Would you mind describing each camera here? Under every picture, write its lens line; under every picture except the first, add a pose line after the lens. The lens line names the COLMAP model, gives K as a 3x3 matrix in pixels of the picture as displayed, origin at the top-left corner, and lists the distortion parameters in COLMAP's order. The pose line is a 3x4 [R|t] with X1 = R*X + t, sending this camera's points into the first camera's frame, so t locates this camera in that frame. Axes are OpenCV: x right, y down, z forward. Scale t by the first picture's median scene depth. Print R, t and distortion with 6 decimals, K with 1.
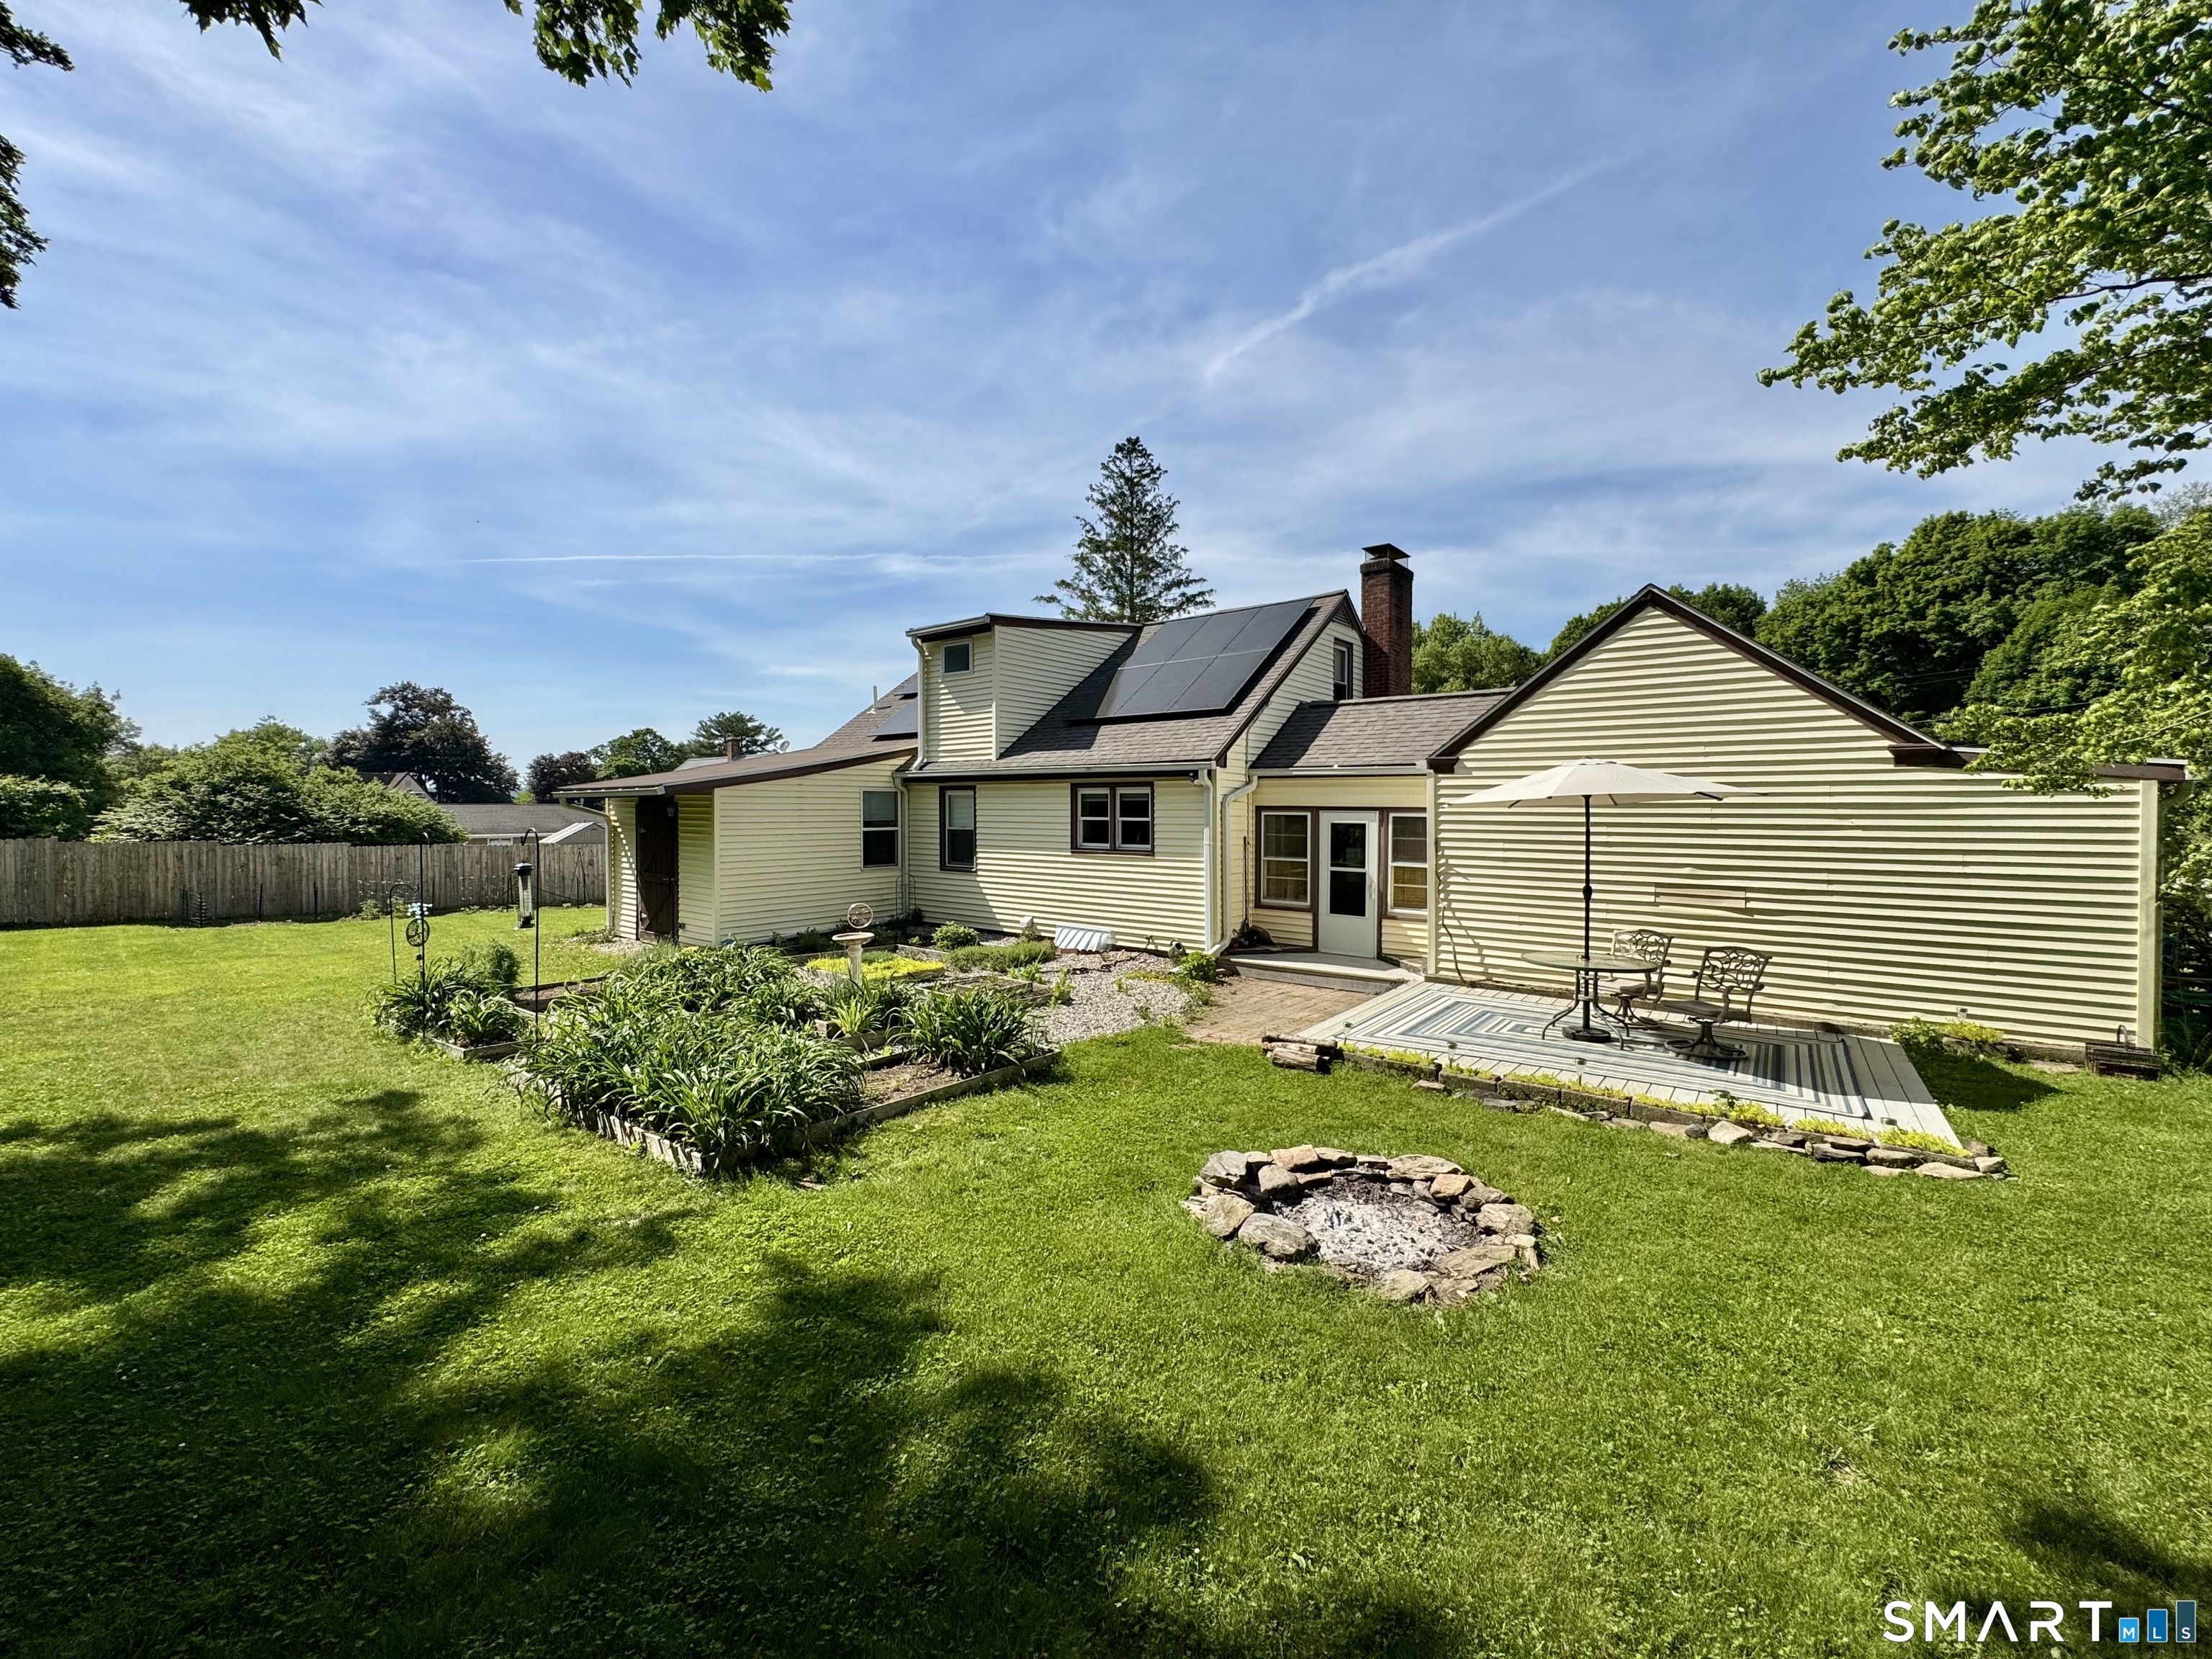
lens RADIAL K [[887.5, 0, 1094.6], [0, 887.5, 865.3], [0, 0, 1]] dist [-0.005075, -0.000994]
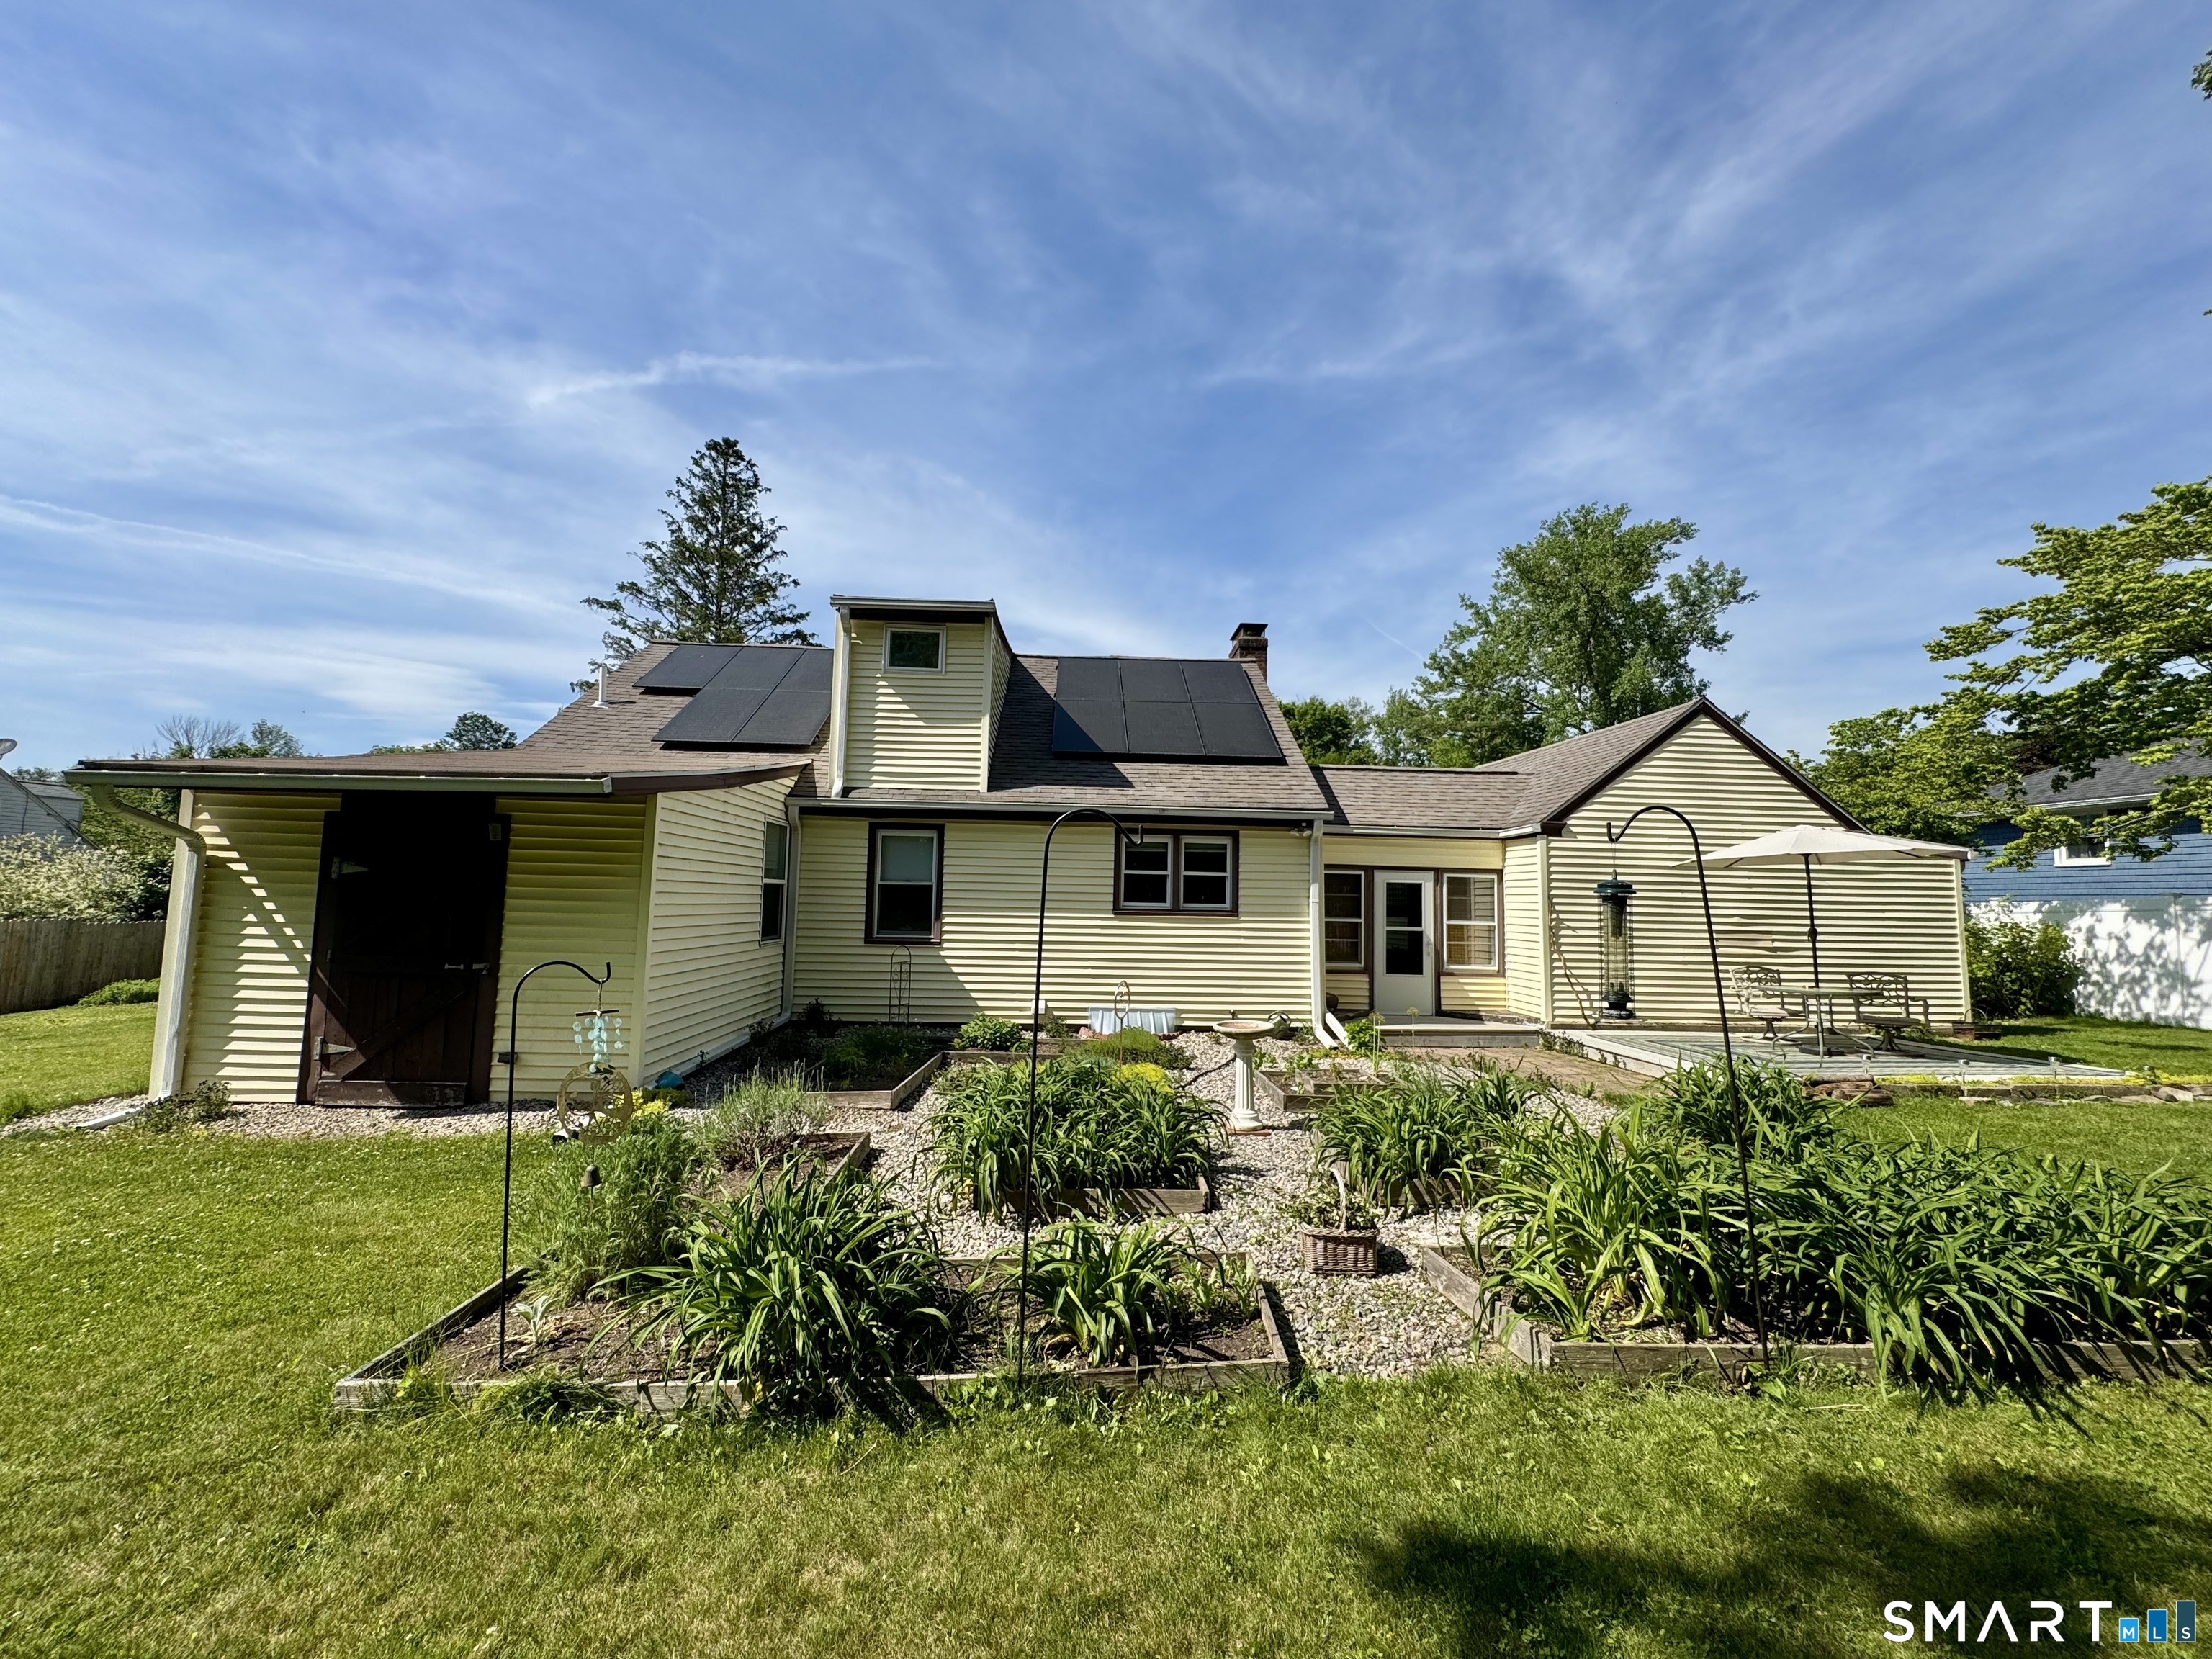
lens RADIAL K [[887.5, 0, 1103.6], [0, 887.5, 844.1], [0, 0, 1]] dist [-0.005075, -0.000994]
pose [[0.748171, 0.055117, 0.661213, -0.508378], [0.024567, 0.993559, -0.110618, 0.009736], [-0.663051, 0.099005, 0.741998, 0.372673]]
